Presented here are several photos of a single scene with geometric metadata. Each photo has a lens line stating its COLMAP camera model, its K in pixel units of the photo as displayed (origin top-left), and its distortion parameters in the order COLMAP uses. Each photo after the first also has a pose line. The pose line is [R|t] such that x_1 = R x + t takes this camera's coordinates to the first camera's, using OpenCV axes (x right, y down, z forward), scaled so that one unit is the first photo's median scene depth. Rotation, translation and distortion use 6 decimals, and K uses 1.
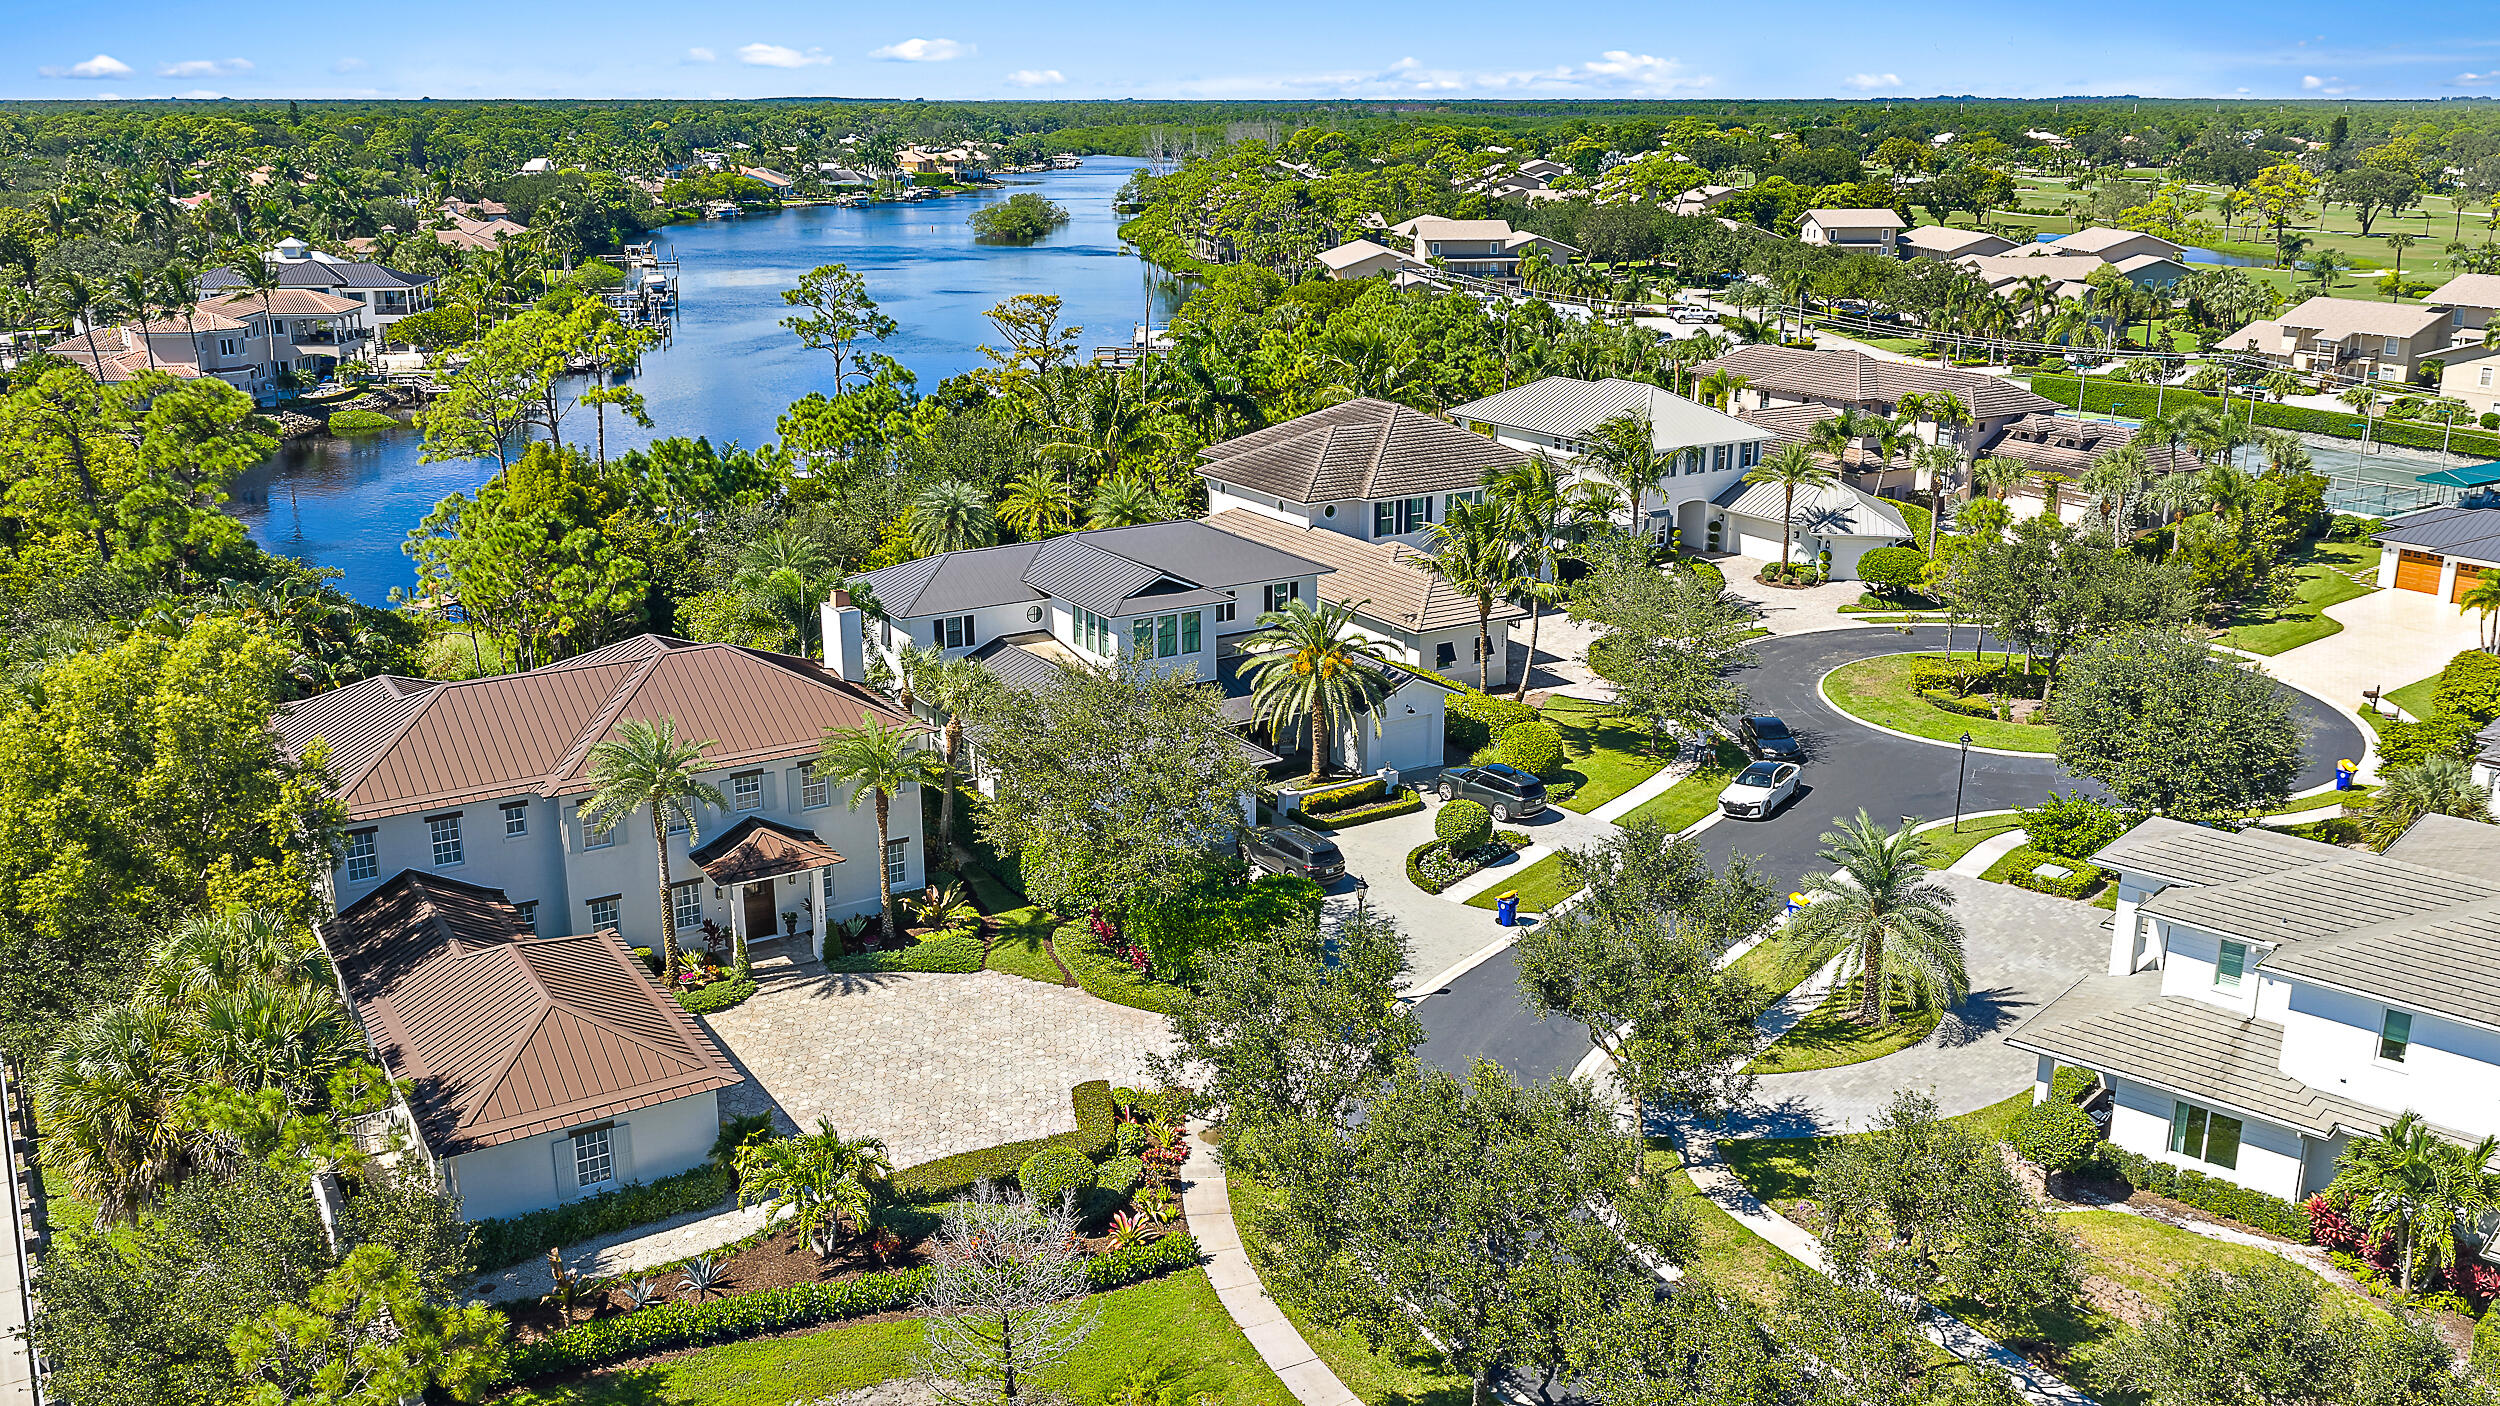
lens RADIAL K [[2123.1, 0, 1265.4], [0, 2123.1, 713.7], [0, 0, 1]] dist [0.033088, -0.063947]
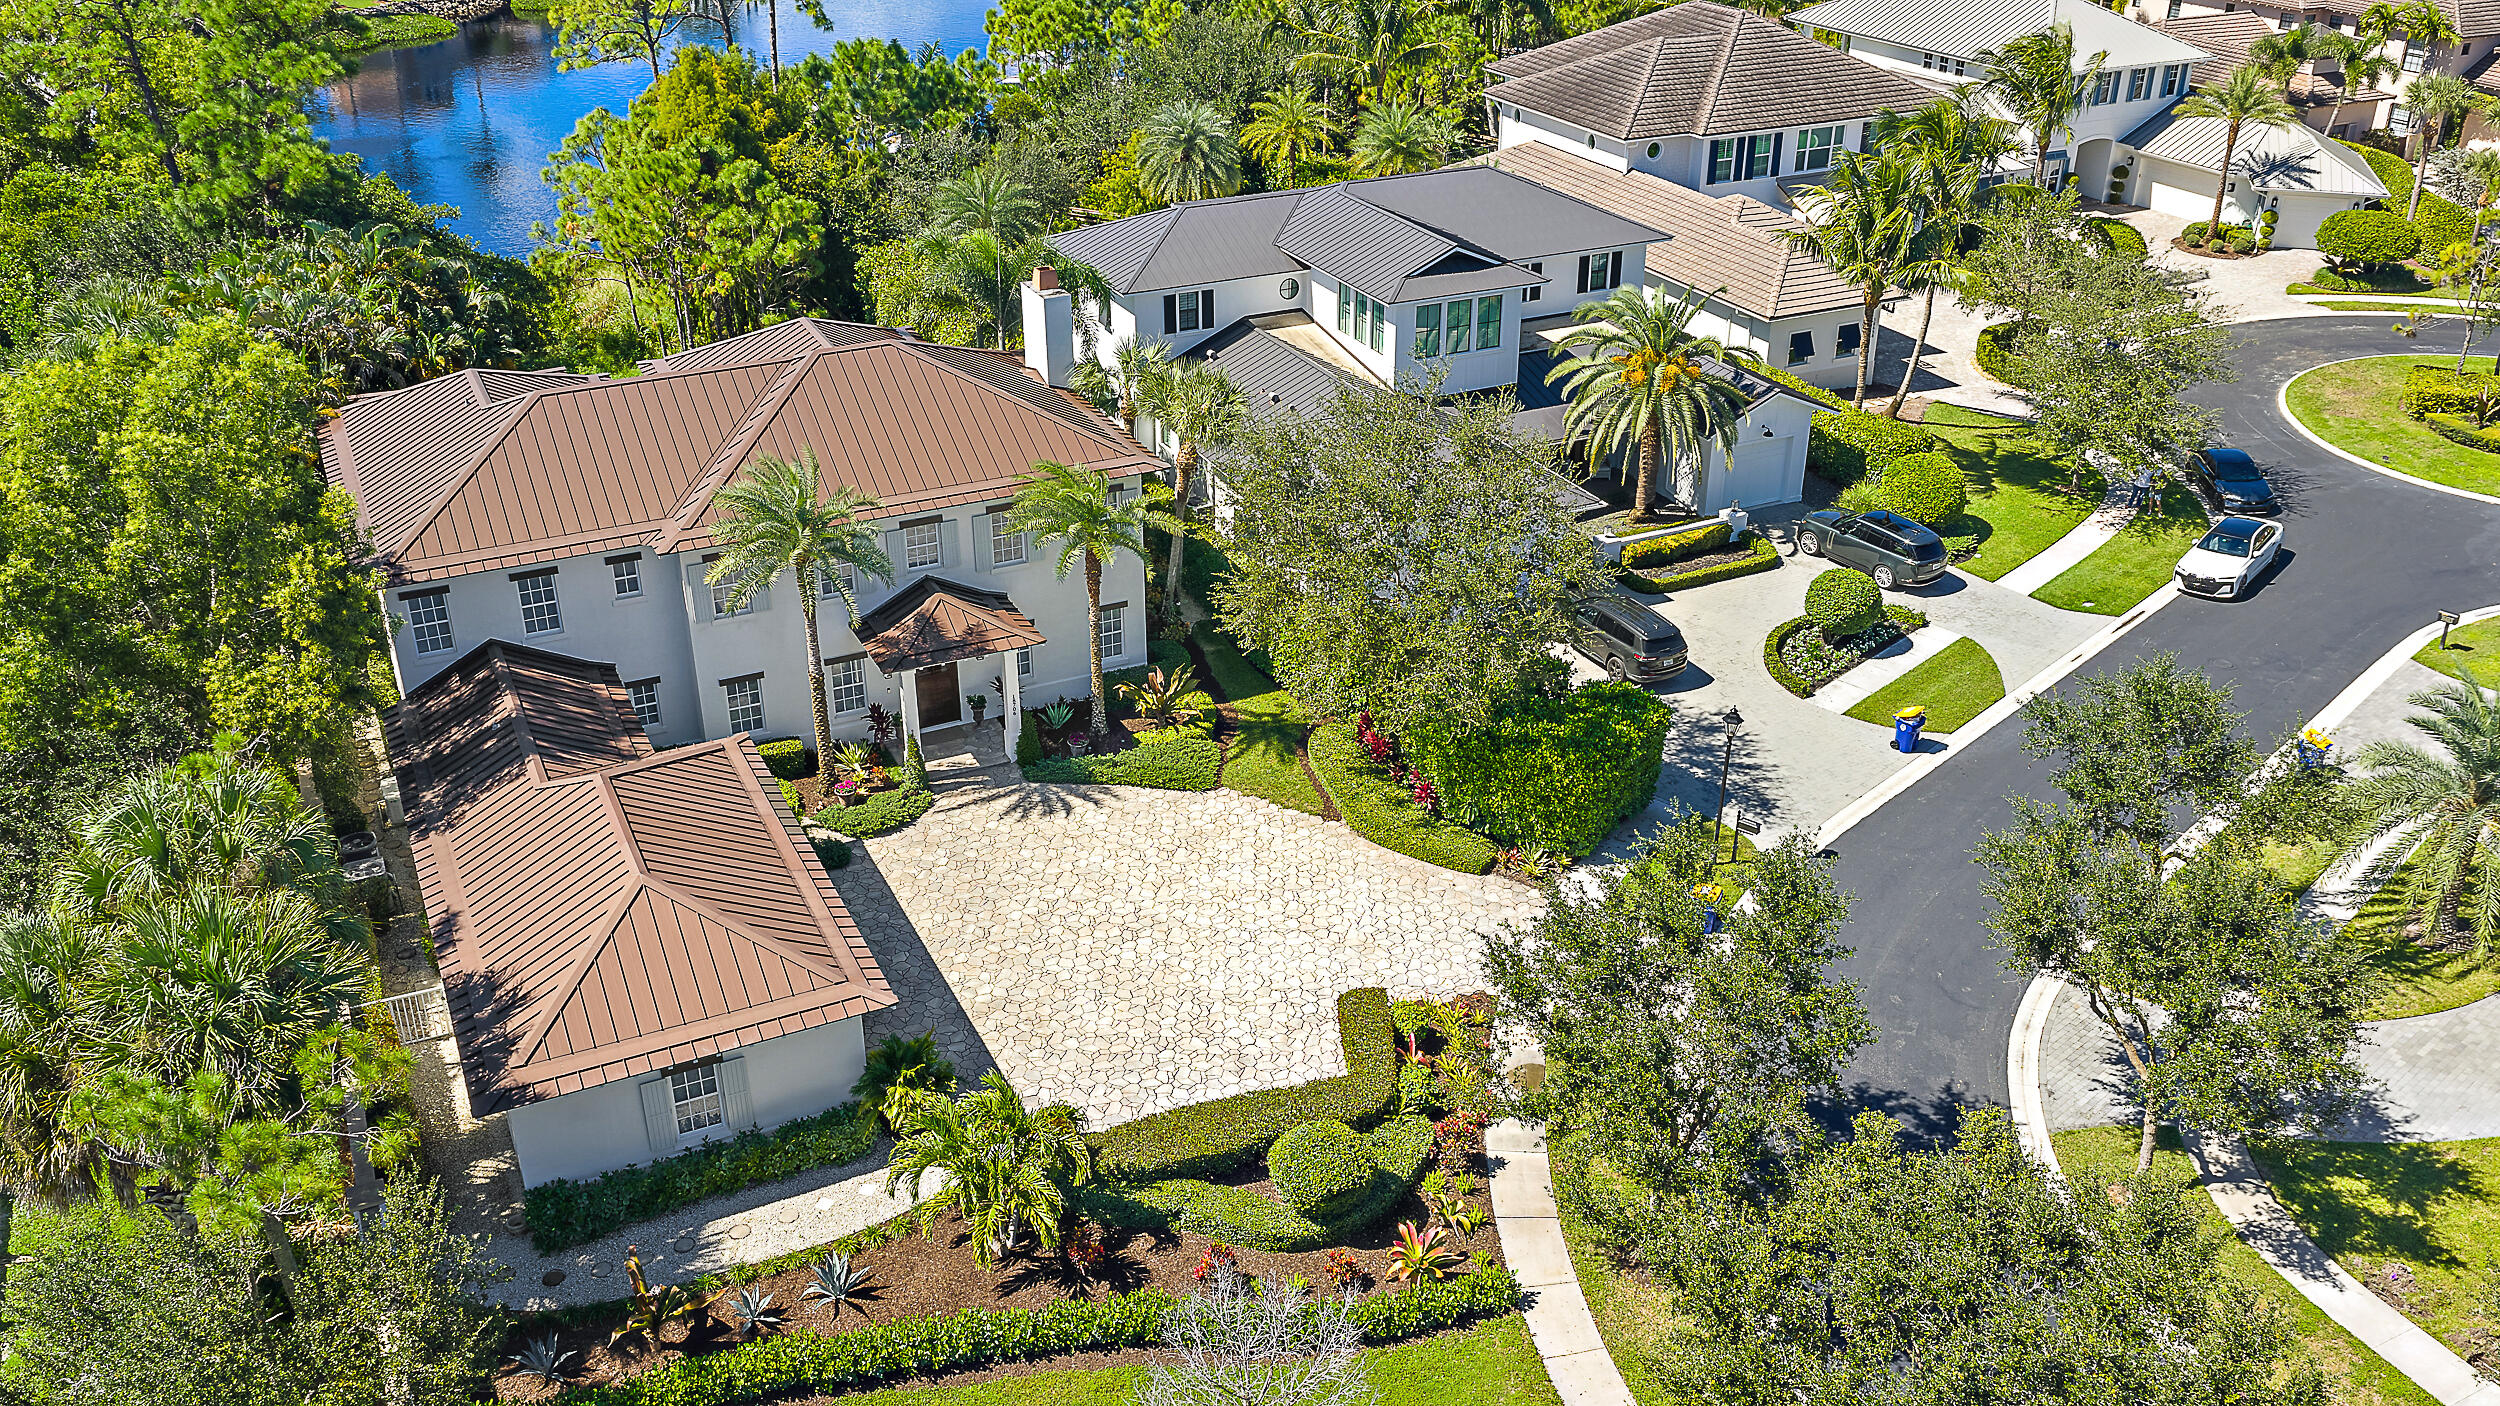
lens RADIAL K [[2123.1, 0, 1265.4], [0, 2123.1, 713.7], [0, 0, 1]] dist [0.033088, -0.063947]
pose [[0.993976, 0.048587, -0.098239, -0.036074], [-0.029507, 0.981900, 0.187085, -0.044833], [0.105551, -0.183060, 0.977419, 0.218507]]
